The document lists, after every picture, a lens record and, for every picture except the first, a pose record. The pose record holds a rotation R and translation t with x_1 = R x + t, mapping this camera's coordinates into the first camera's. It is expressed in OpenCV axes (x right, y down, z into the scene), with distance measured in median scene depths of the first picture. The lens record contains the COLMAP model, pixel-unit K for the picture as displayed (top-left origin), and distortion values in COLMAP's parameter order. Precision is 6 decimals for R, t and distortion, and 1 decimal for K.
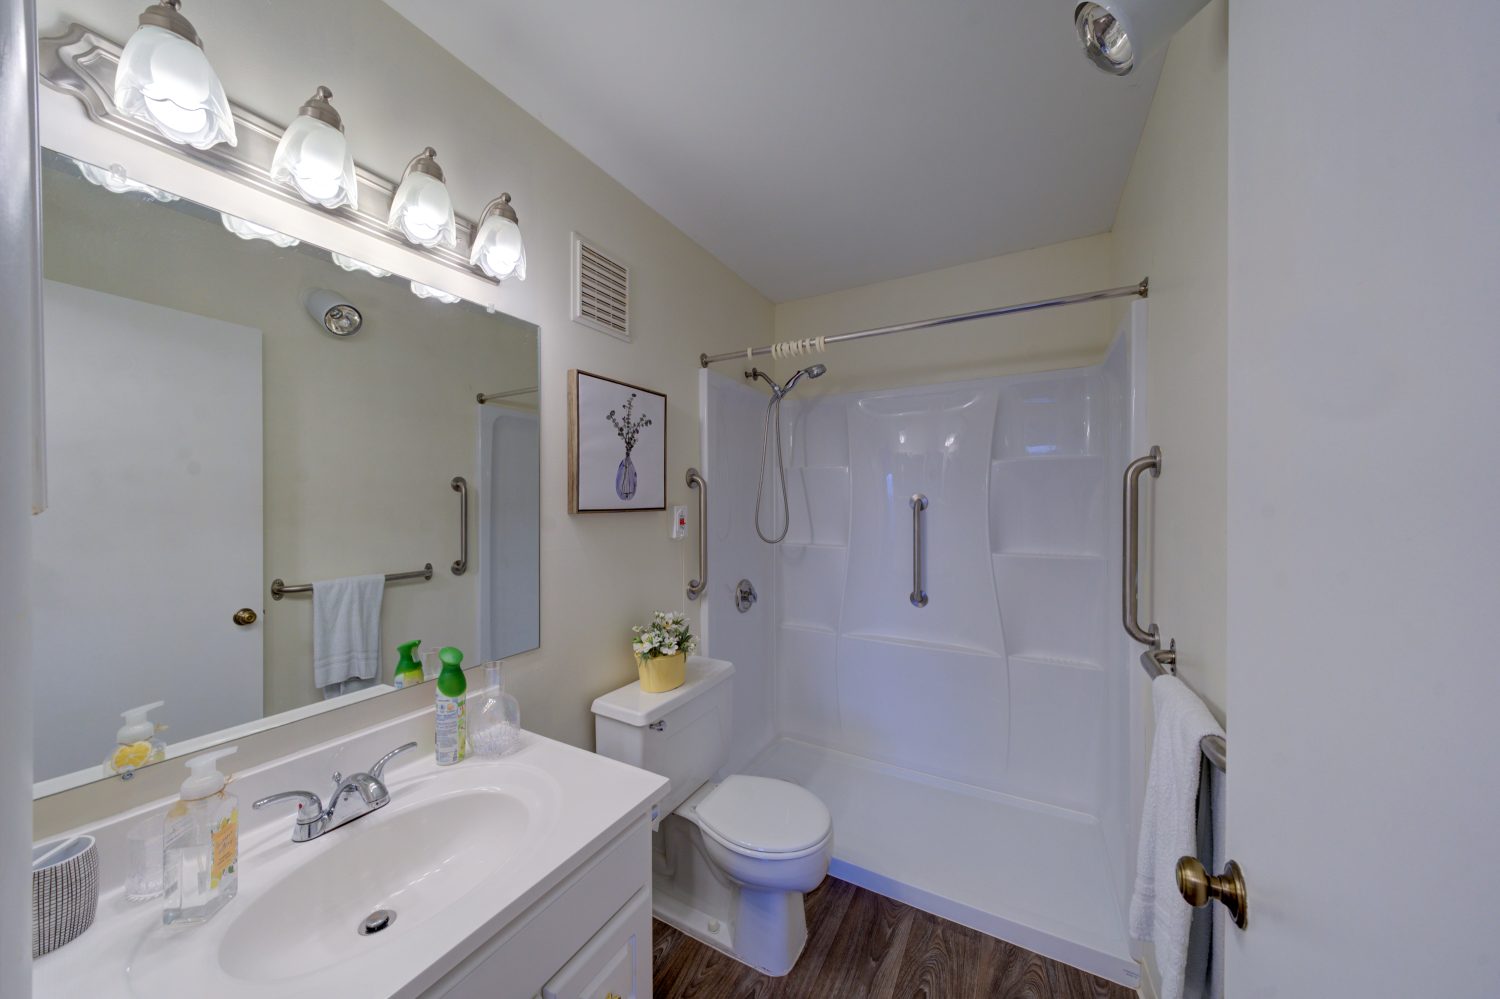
lens RADIAL K [[499.6, 0, 737.0], [0, 499.6, 501.4], [0, 0, 1]] dist [0.001424, -0.000415]
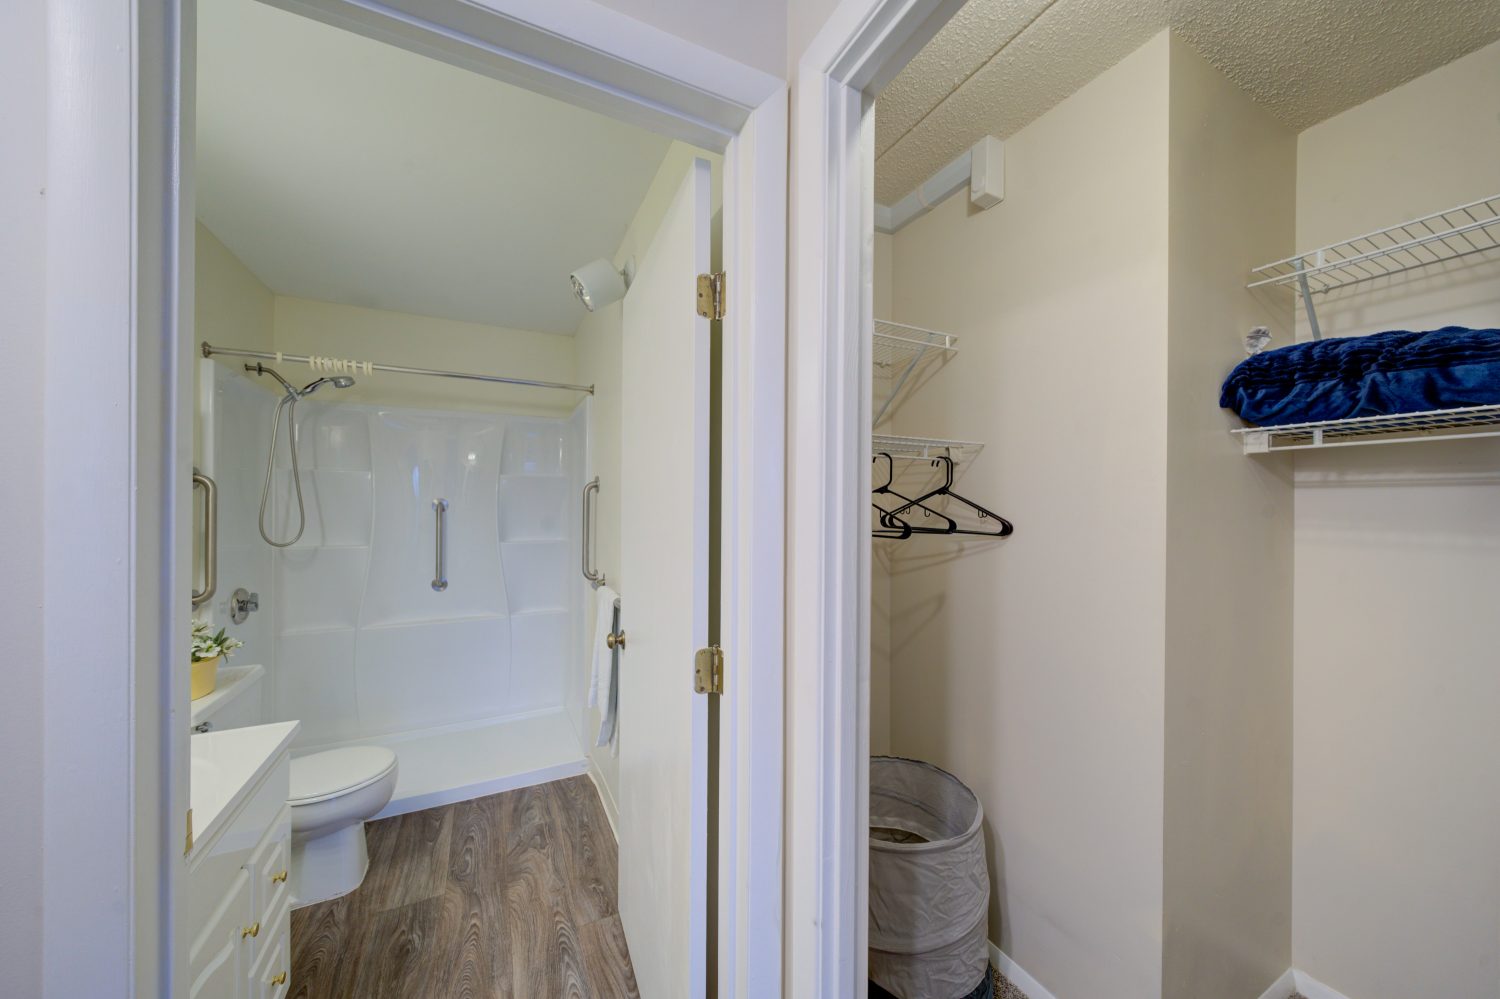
lens RADIAL K [[499.6, 0, 739.8], [0, 499.6, 503.1], [0, 0, 1]] dist [0.001424, -0.000415]
pose [[0.546698, 0.006455, 0.837305, -0.328614], [-0.004843, 0.999978, -0.004548, -0.001176], [-0.837316, -0.001569, 0.546717, -0.355991]]
